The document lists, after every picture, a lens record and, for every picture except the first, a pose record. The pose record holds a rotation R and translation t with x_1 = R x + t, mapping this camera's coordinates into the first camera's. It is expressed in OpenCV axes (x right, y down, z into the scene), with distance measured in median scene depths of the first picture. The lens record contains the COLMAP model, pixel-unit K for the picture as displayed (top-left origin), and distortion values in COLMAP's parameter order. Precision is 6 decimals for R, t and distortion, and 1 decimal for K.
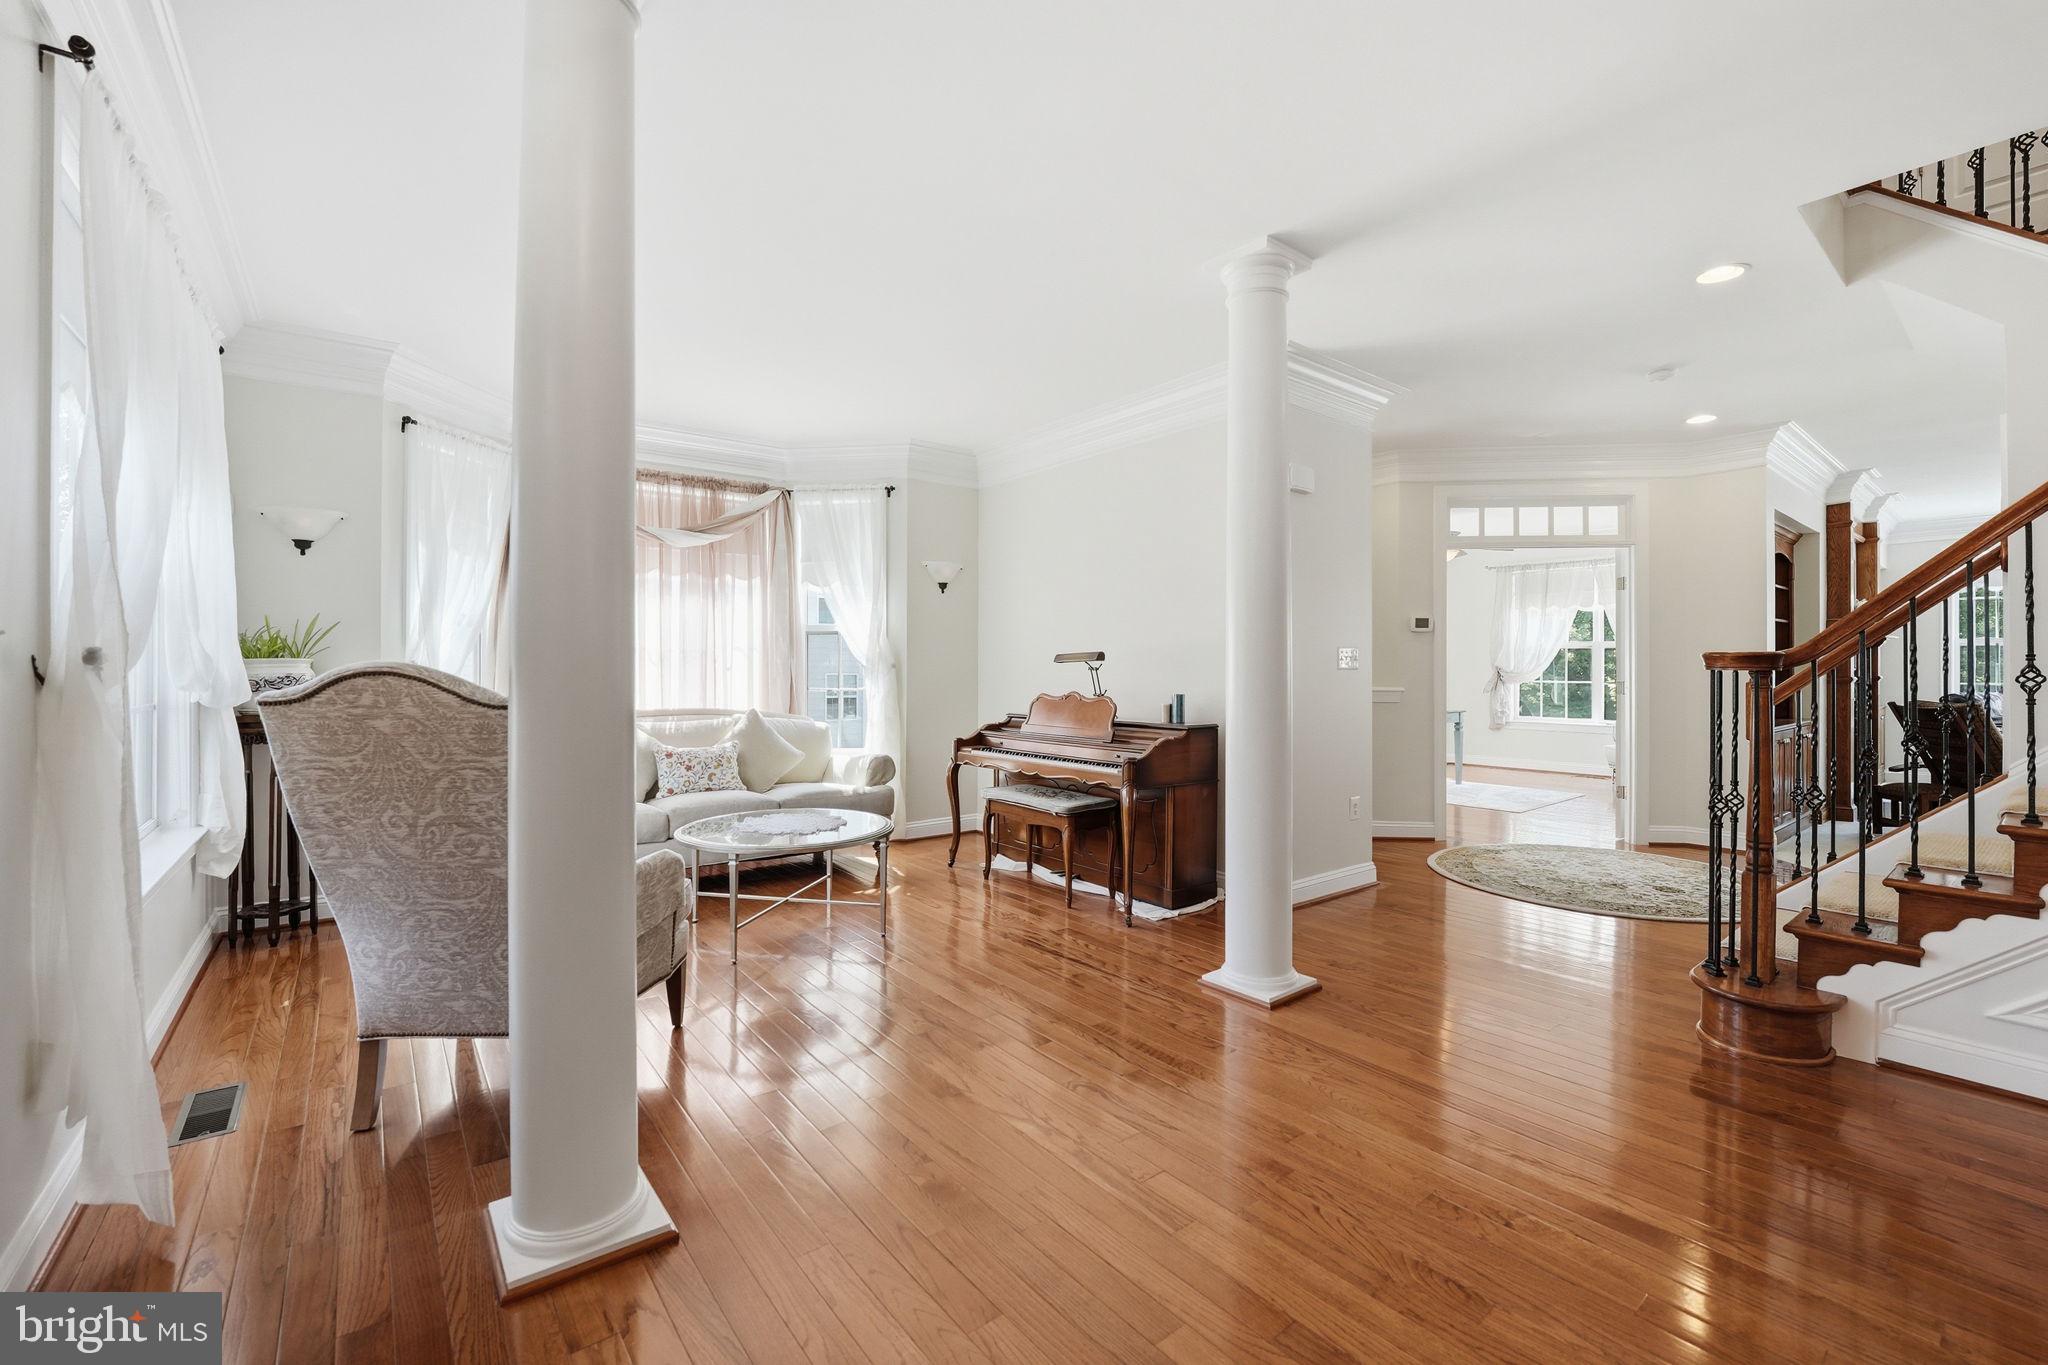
lens RADIAL K [[846.7, 0, 1023.5], [0, 846.7, 666.8], [0, 0, 1]] dist [-0.024693, 0.000404]
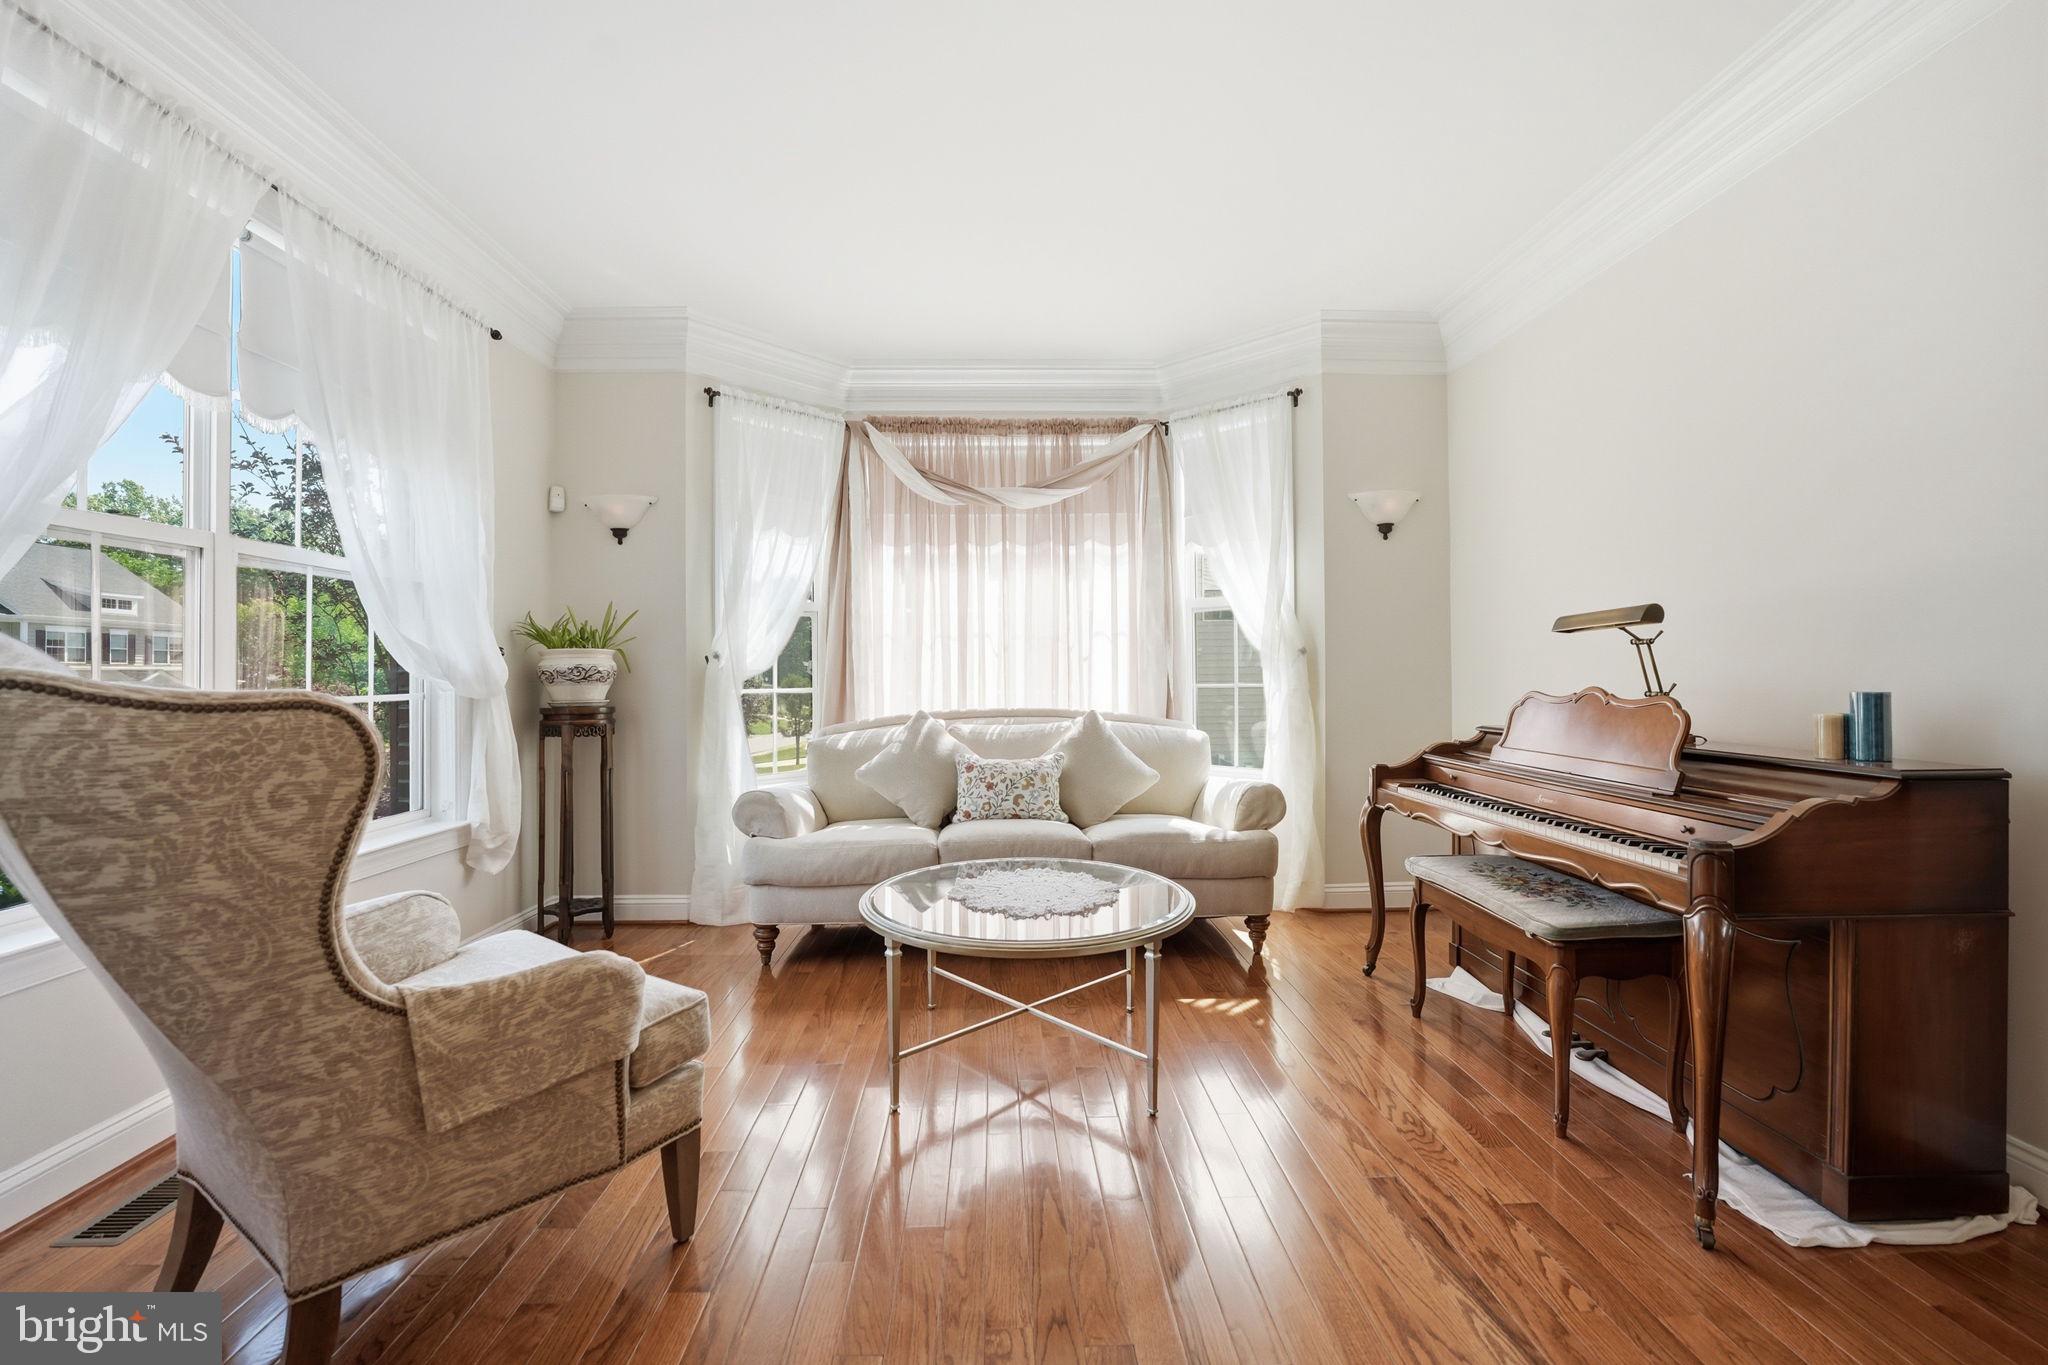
lens RADIAL K [[846.7, 0, 1023.5], [0, 846.7, 666.8], [0, 0, 1]] dist [-0.024693, 0.000404]
pose [[0.806946, -0.012293, -0.590497, 0.075936], [0.008921, 0.999923, -0.008625, 0.017490], [0.590557, 0.001692, 0.806994, 0.373636]]
